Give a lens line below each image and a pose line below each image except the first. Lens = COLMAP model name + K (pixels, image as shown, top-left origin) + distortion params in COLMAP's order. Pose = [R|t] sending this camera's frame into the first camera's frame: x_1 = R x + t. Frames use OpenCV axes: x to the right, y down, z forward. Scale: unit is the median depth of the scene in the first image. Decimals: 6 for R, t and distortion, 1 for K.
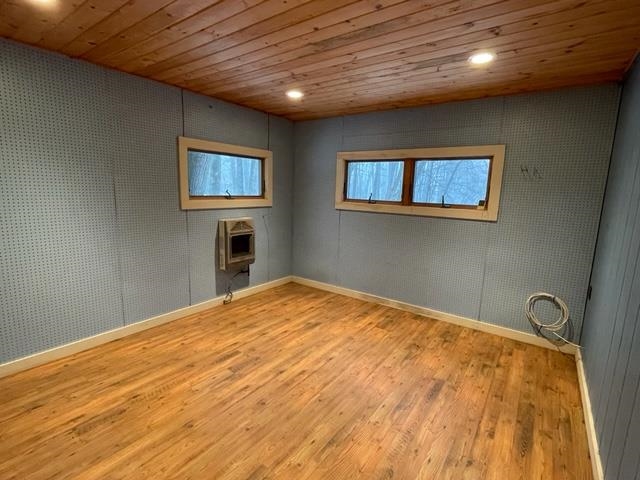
lens RADIAL K [[315.8, 0, 320.0], [0, 315.8, 239.5], [0, 0, 1]] dist [-0.001630, -0.001213]
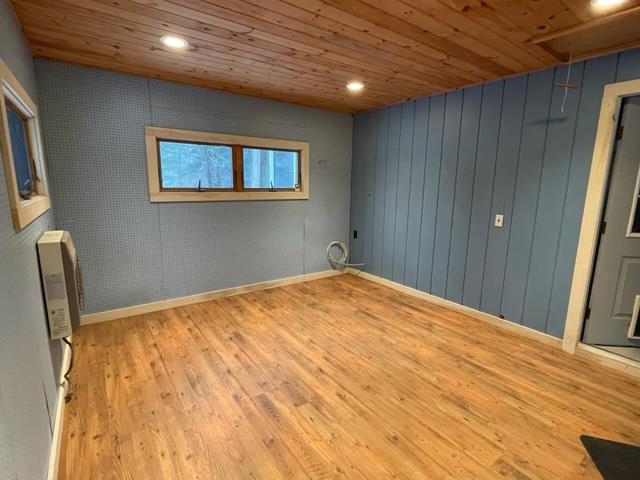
lens RADIAL K [[315.8, 0, 320.3], [0, 315.8, 240.2], [0, 0, 1]] dist [-0.001630, -0.001213]
pose [[0.314191, -0.198628, 0.928348, -0.721596], [0.144370, 0.976491, 0.160068, -0.093669], [-0.938318, 0.083733, 0.335481, 0.497687]]
